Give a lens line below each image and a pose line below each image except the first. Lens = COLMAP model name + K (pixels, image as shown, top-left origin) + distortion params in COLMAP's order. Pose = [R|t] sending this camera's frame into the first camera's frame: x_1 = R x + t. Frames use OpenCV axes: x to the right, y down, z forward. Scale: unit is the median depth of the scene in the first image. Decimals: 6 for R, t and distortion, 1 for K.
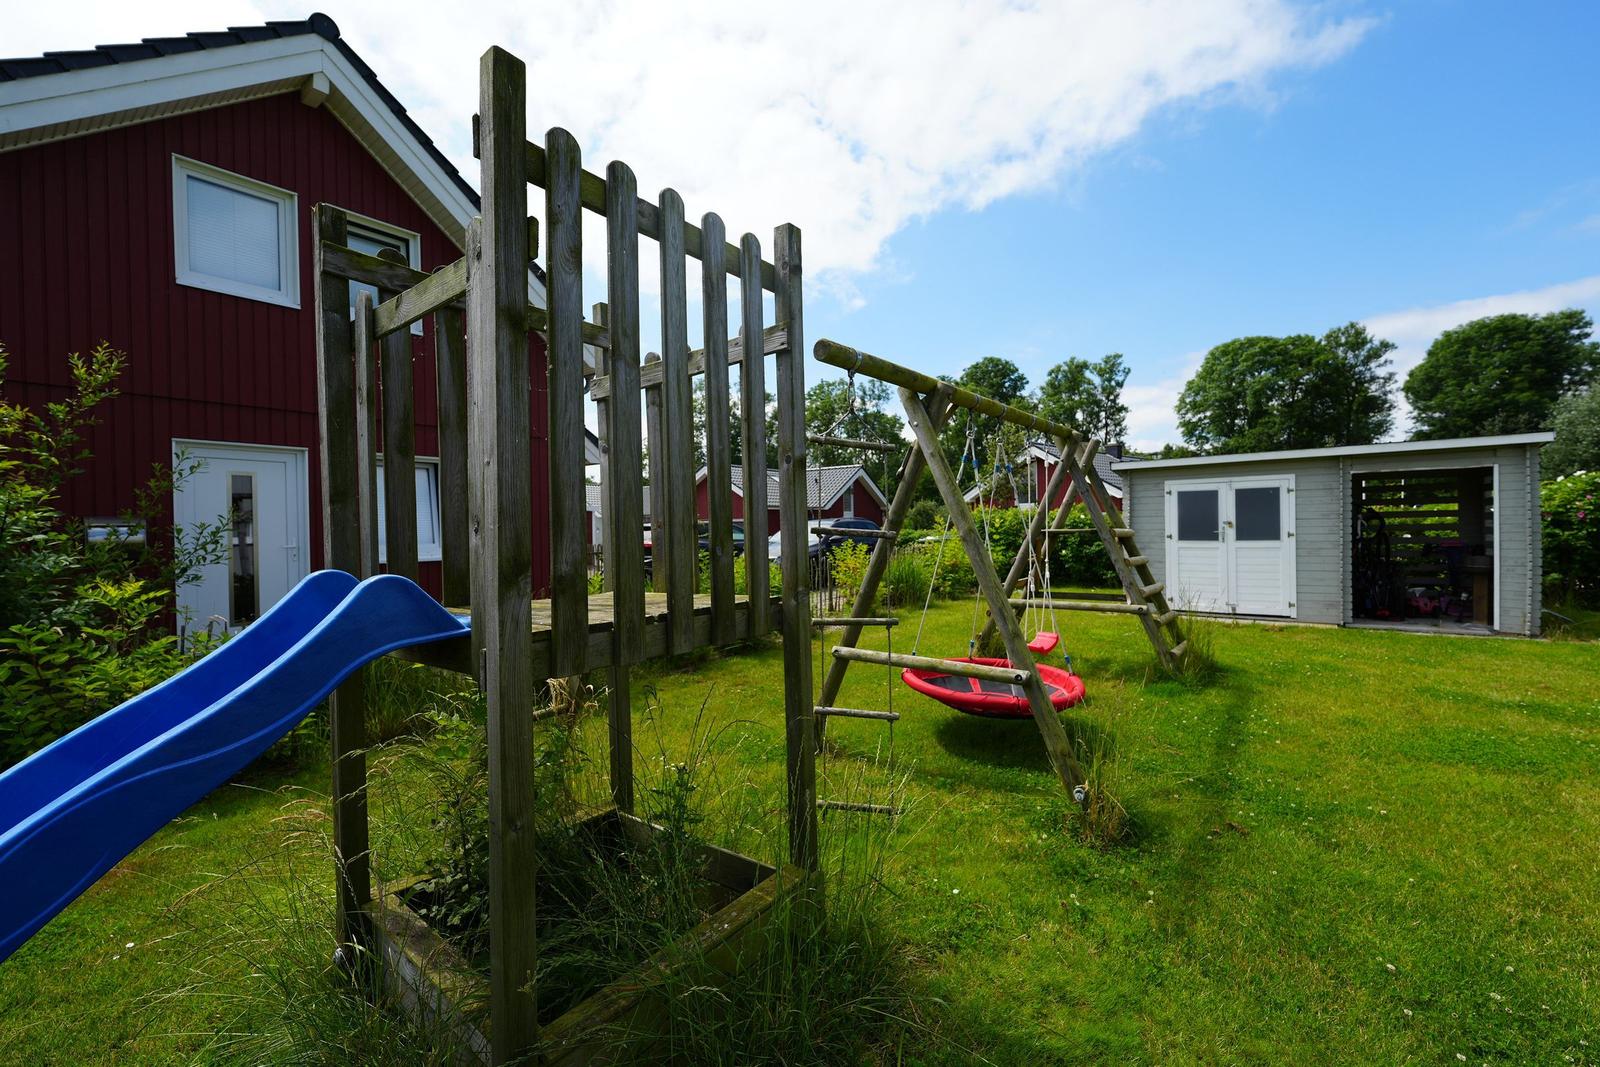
lens RADIAL K [[641.9, 0, 798.0], [0, 641.9, 538.3], [0, 0, 1]] dist [0.001167, -0.000136]
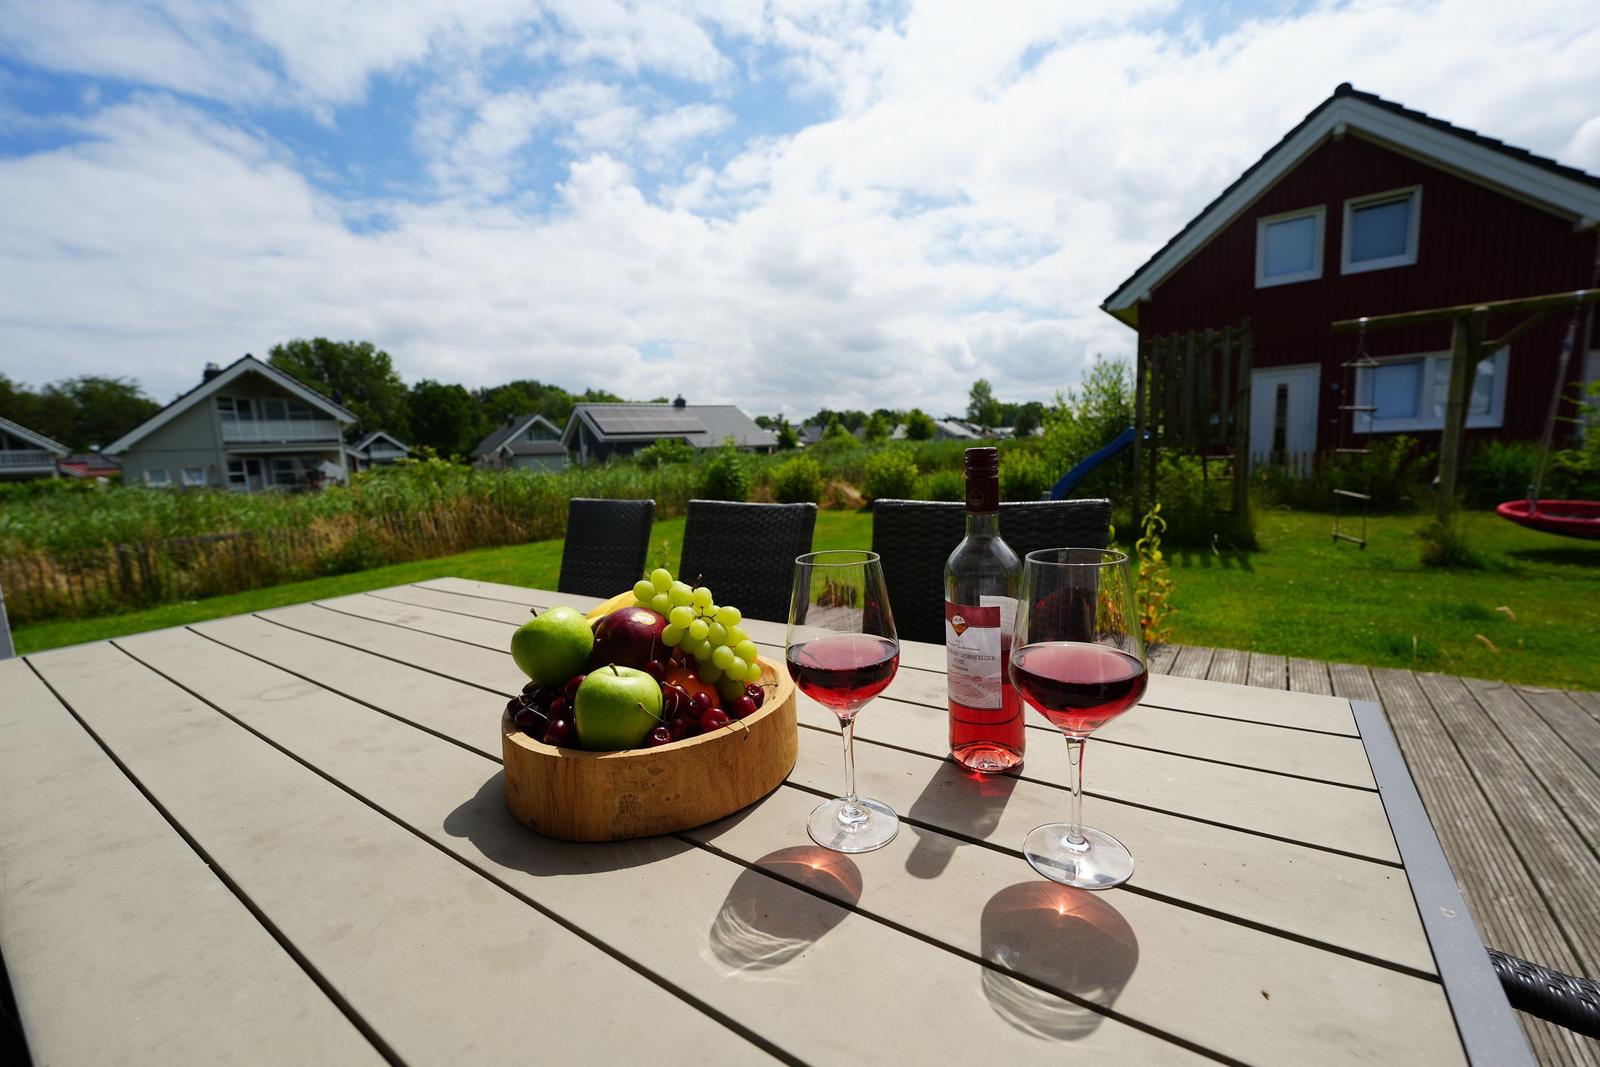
lens RADIAL K [[644.7, 0, 798.9], [0, 644.7, 535.5], [0, 0, 1]] dist [-0.000665, -0.000046]
pose [[-0.001340, 0.144188, -0.989549, 0.096241], [0.031665, 0.989060, 0.144074, 0.001812], [0.999498, -0.031141, -0.005891, -0.035536]]
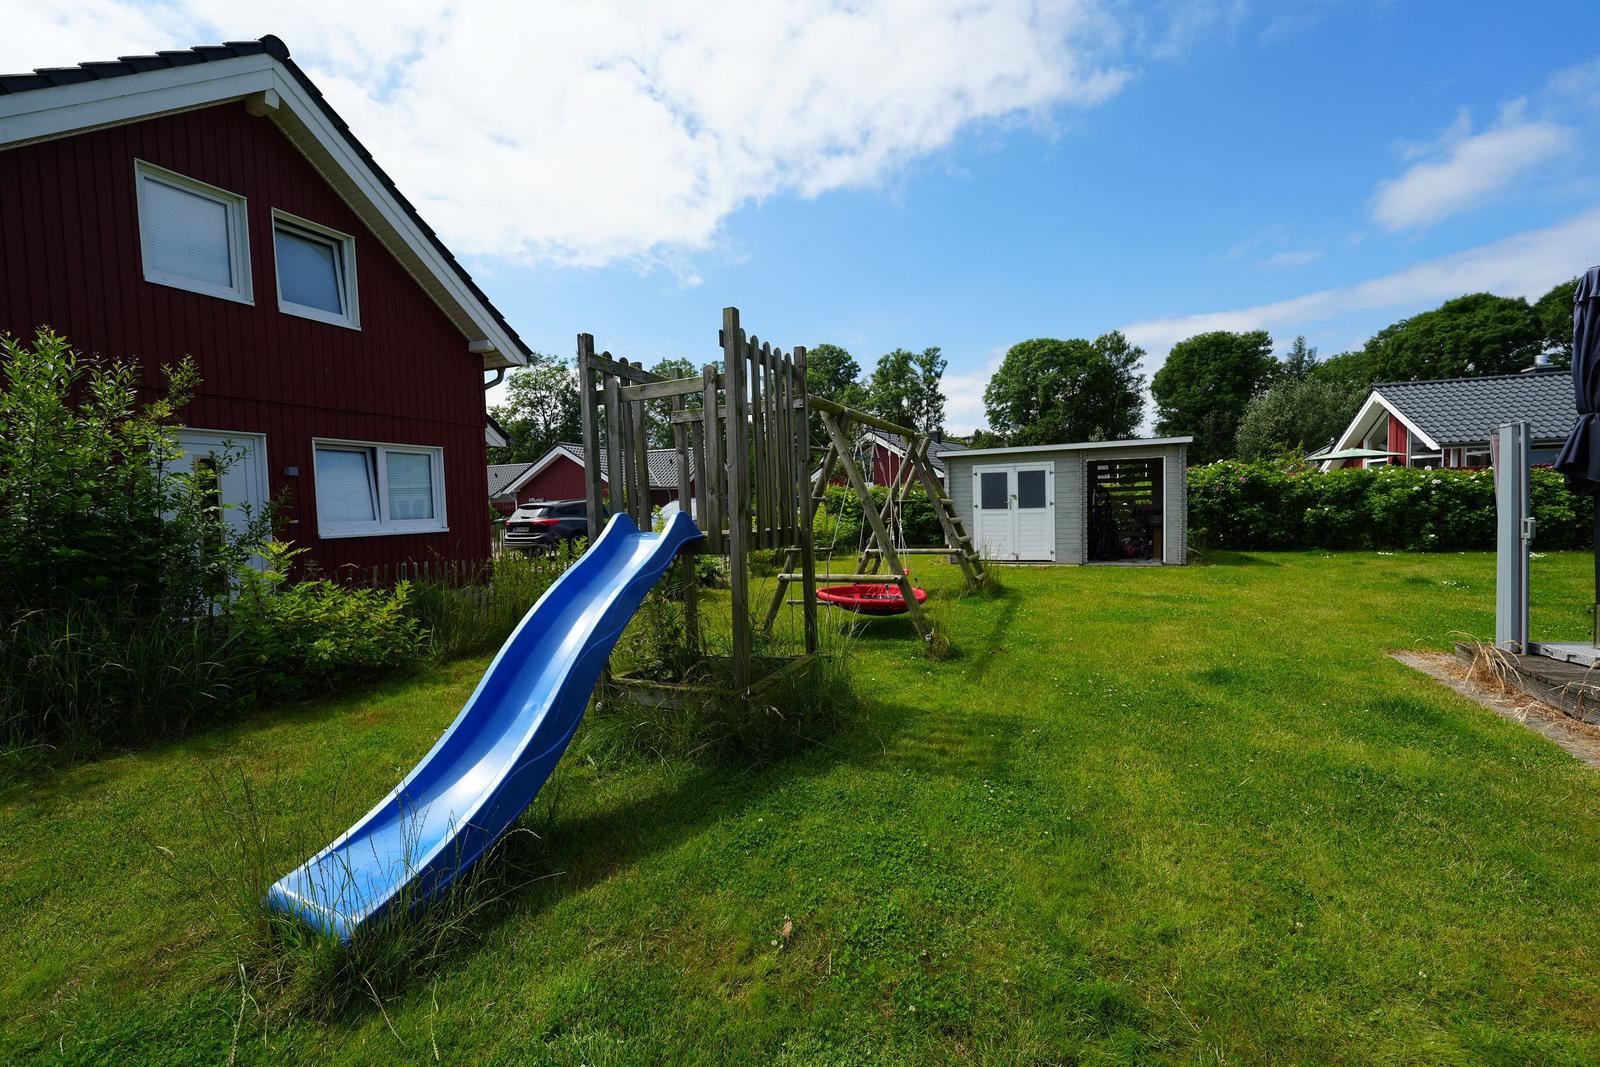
lens RADIAL K [[644.7, 0, 798.9], [0, 644.7, 535.5], [0, 0, 1]] dist [-0.000665, -0.000046]
pose [[0.968748, -0.023281, 0.246953, -0.015773], [0.016793, 0.999457, 0.028345, 0.001755], [-0.247479, -0.023312, 0.968613, -0.029469]]
